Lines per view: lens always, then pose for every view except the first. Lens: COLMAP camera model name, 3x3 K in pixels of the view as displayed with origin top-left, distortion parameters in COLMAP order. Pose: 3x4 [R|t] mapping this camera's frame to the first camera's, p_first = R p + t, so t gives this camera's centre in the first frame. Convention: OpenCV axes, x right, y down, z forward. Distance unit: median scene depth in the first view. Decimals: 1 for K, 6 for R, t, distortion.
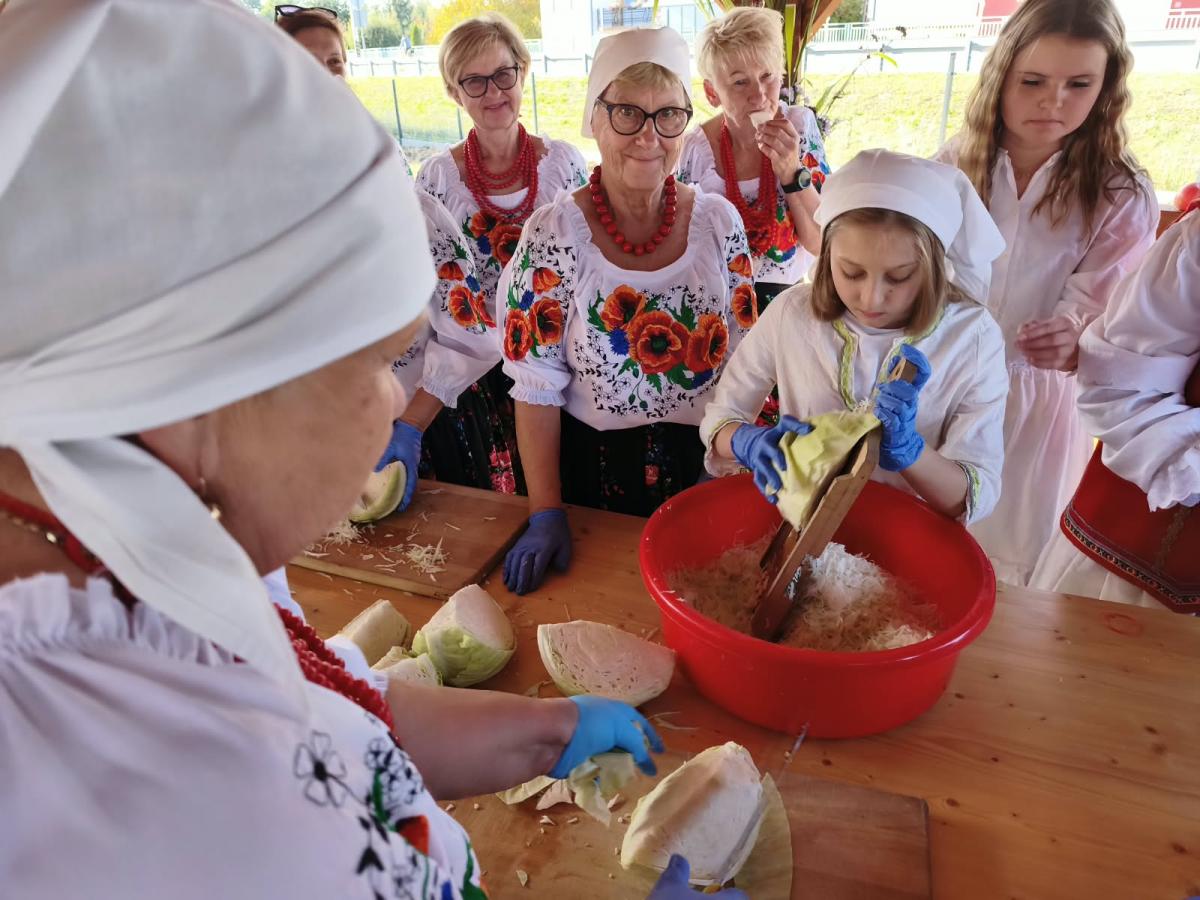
lens RADIAL K [[839.9, 0, 600.7], [0, 839.9, 459.1], [0, 0, 1]] dist [-0.000823, 0.005071]
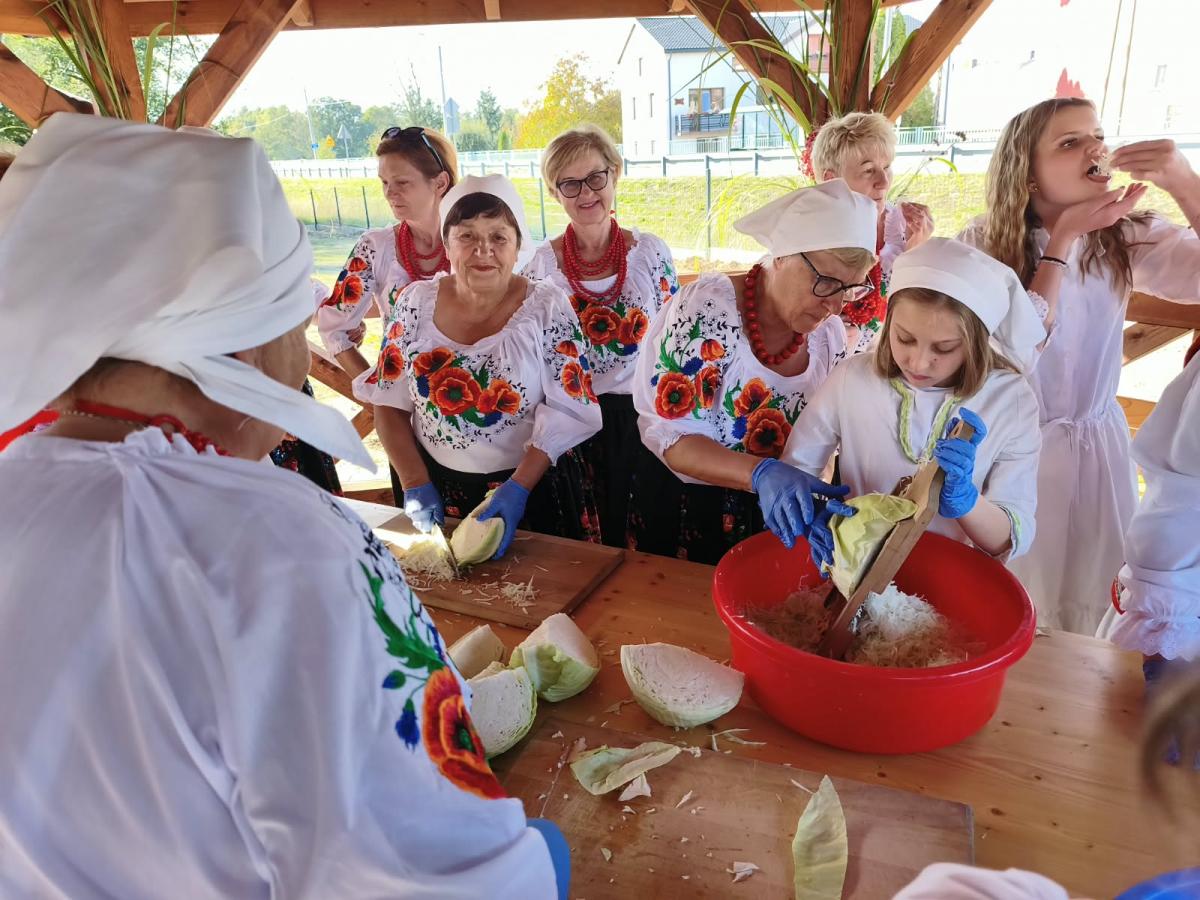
lens RADIAL K [[857.4, 0, 598.8], [0, 857.4, 444.5], [0, 0, 1]] dist [0.001418, -0.002260]
pose [[0.996351, 0.023668, -0.082006, -0.015235], [-0.033623, 0.991932, -0.122228, 0.062628], [0.078452, 0.124539, 0.989108, -0.155493]]
